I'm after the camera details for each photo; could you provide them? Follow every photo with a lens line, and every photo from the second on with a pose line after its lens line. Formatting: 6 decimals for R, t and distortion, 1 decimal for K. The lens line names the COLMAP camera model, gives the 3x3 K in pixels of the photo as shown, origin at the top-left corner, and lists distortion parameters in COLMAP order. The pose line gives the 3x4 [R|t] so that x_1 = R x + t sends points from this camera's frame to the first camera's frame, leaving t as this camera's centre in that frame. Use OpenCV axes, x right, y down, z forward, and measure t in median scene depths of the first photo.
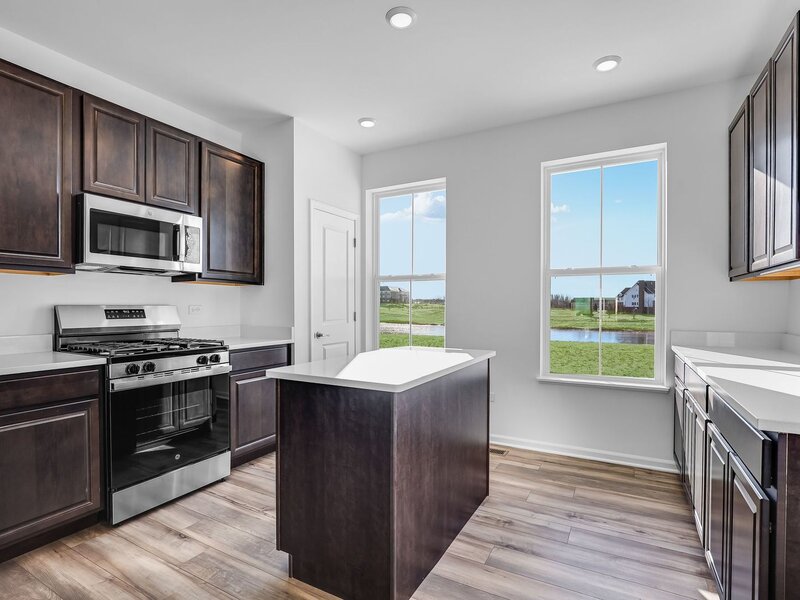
lens RADIAL K [[406.5, 0, 402.9], [0, 406.5, 303.1], [0, 0, 1]] dist [-0.018150, 0.004635]
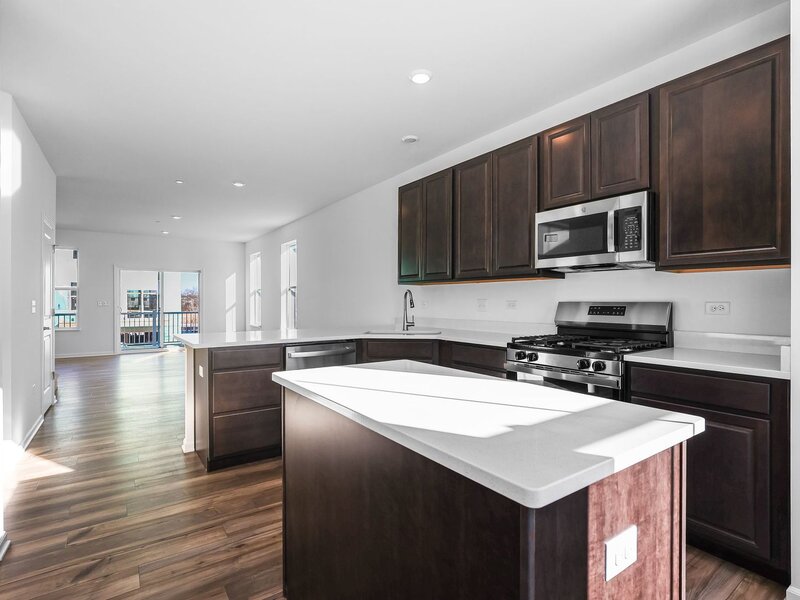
lens RADIAL K [[406.5, 0, 398.8], [0, 406.5, 304.1], [0, 0, 1]] dist [-0.018150, 0.004635]
pose [[-0.437548, 0.007372, -0.899165, 0.432488], [0.001843, 0.999972, 0.007302, 0.002269], [0.899193, 0.001538, -0.437550, 0.948161]]
